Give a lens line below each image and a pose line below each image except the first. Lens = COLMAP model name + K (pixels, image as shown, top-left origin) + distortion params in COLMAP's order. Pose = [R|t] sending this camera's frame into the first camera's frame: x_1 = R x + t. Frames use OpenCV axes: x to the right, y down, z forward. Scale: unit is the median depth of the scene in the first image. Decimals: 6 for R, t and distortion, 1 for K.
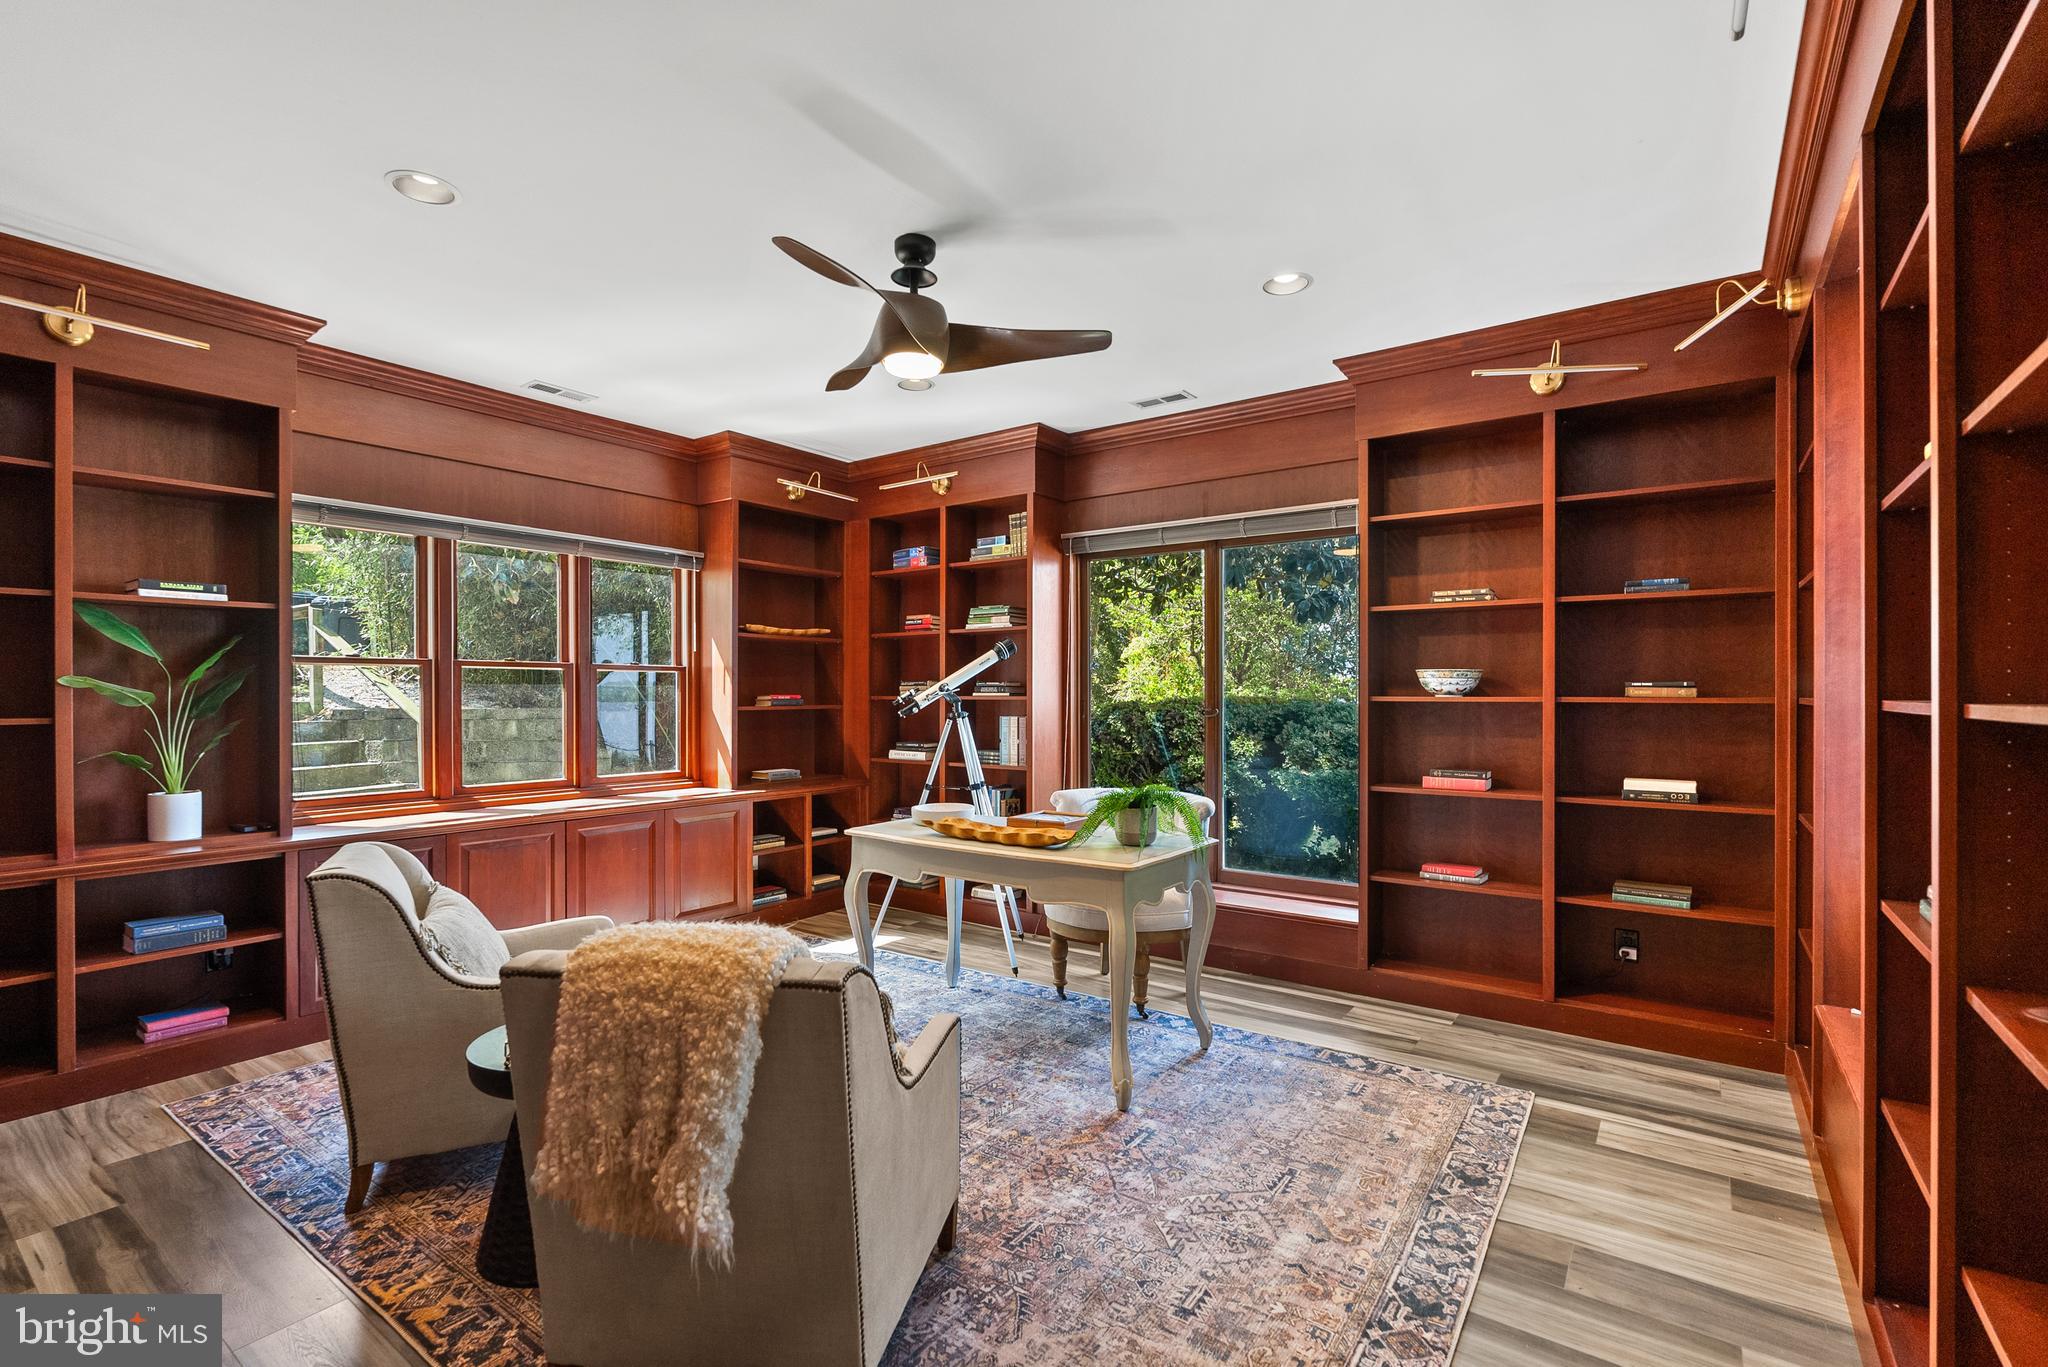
lens RADIAL K [[929.2, 0, 1028.2], [0, 929.2, 706.0], [0, 0, 1]] dist [0.000258, 0.000262]
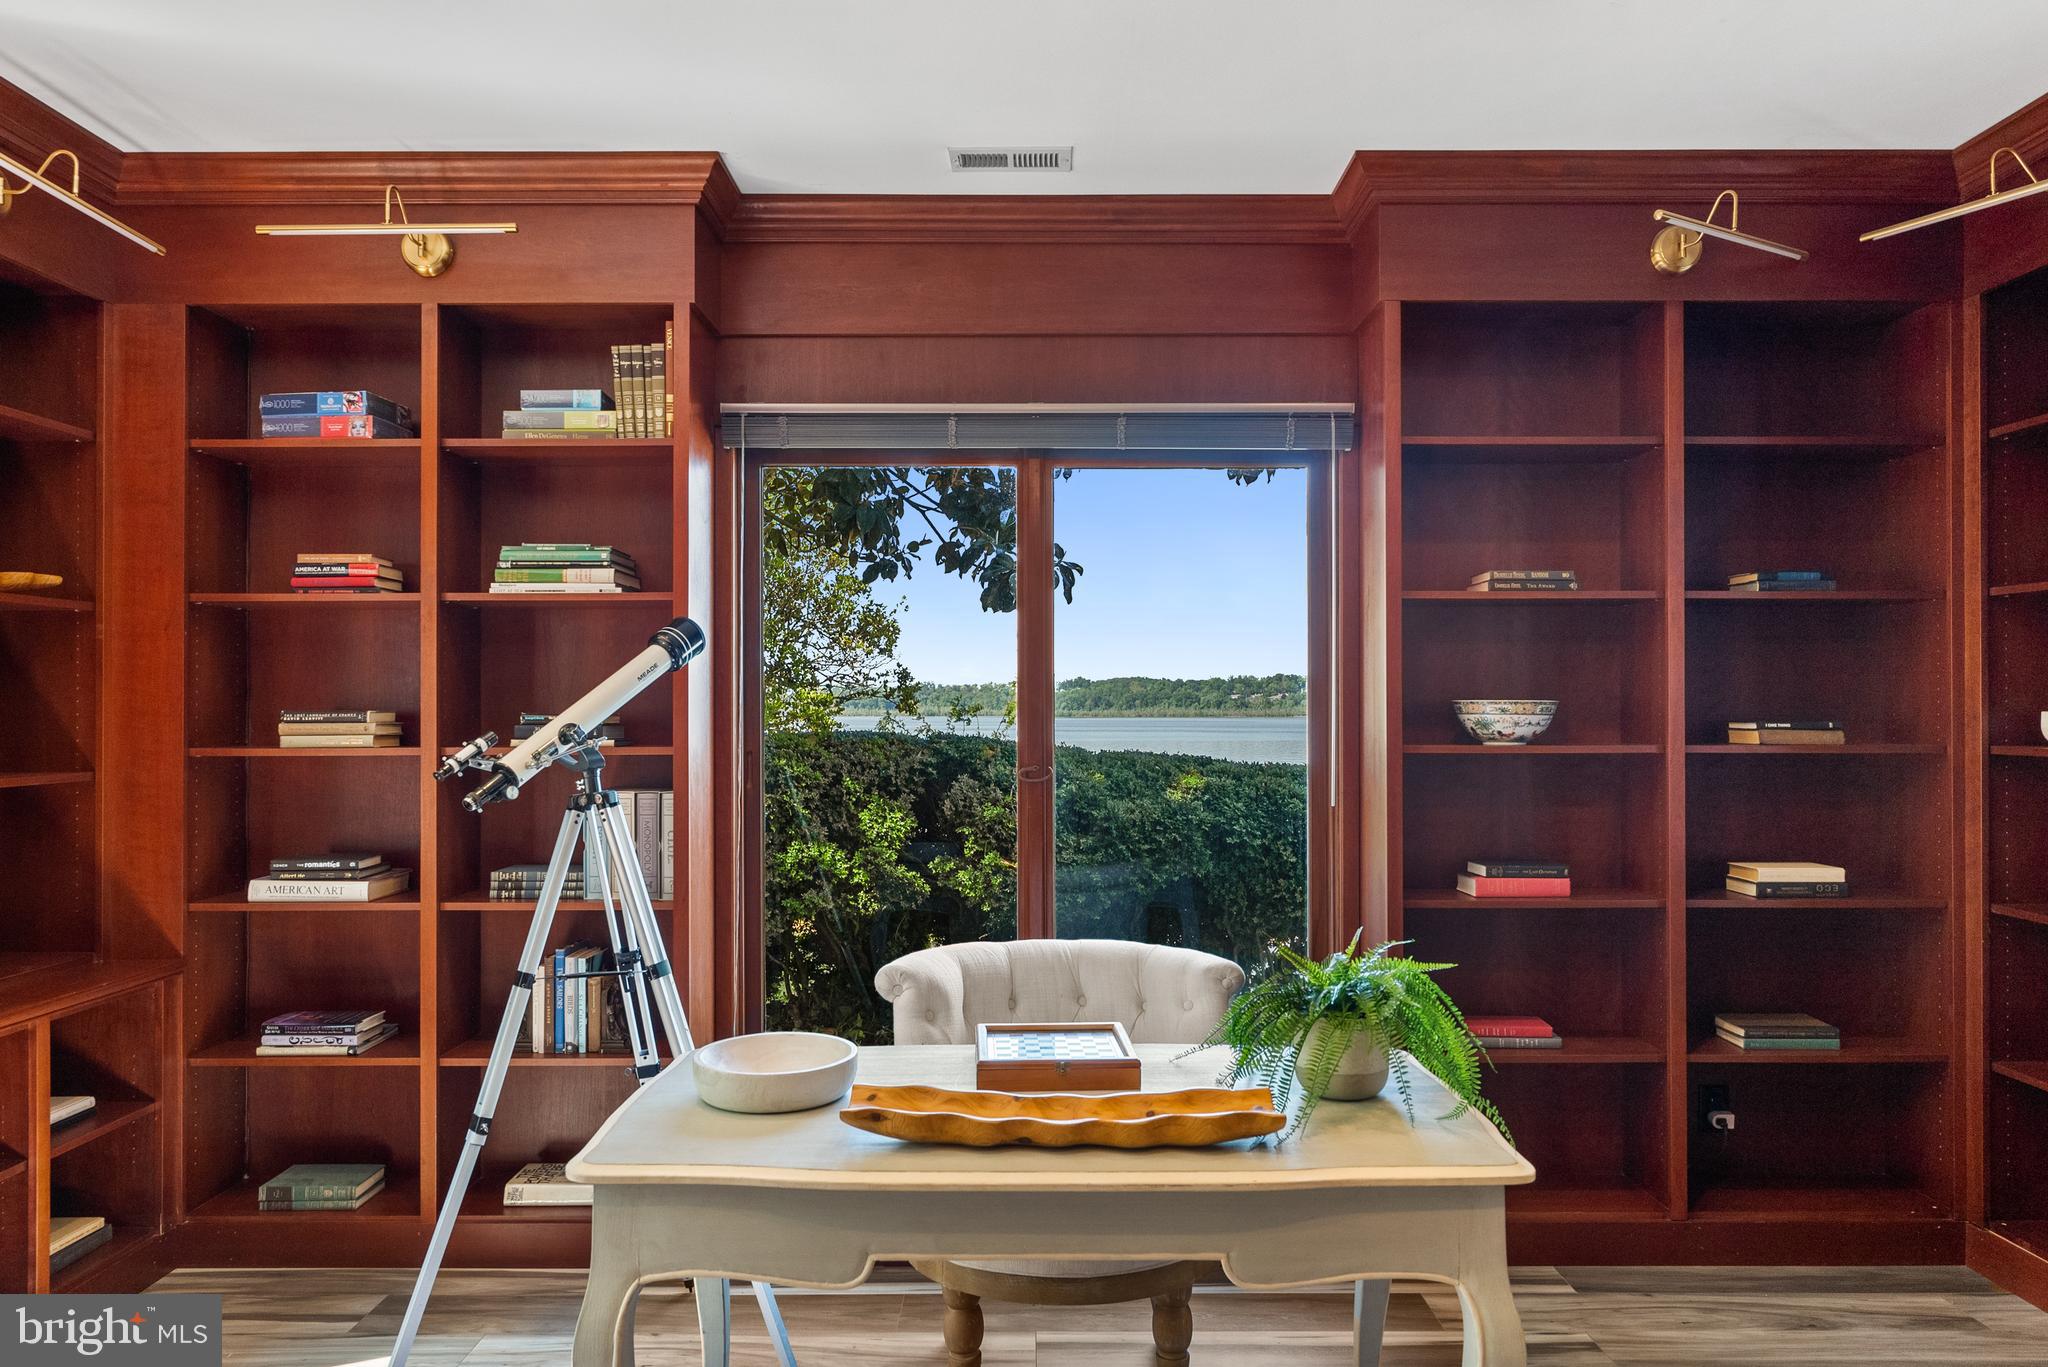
lens RADIAL K [[1361.0, 0, 1021.6], [0, 1361.0, 717.6], [0, 0, 1]] dist [0.000900, 0.000188]
pose [[0.809021, -0.003863, 0.587767, -0.246485], [0.009322, 0.999937, -0.006259, -0.018635], [-0.587705, 0.010543, 0.809006, 0.347249]]
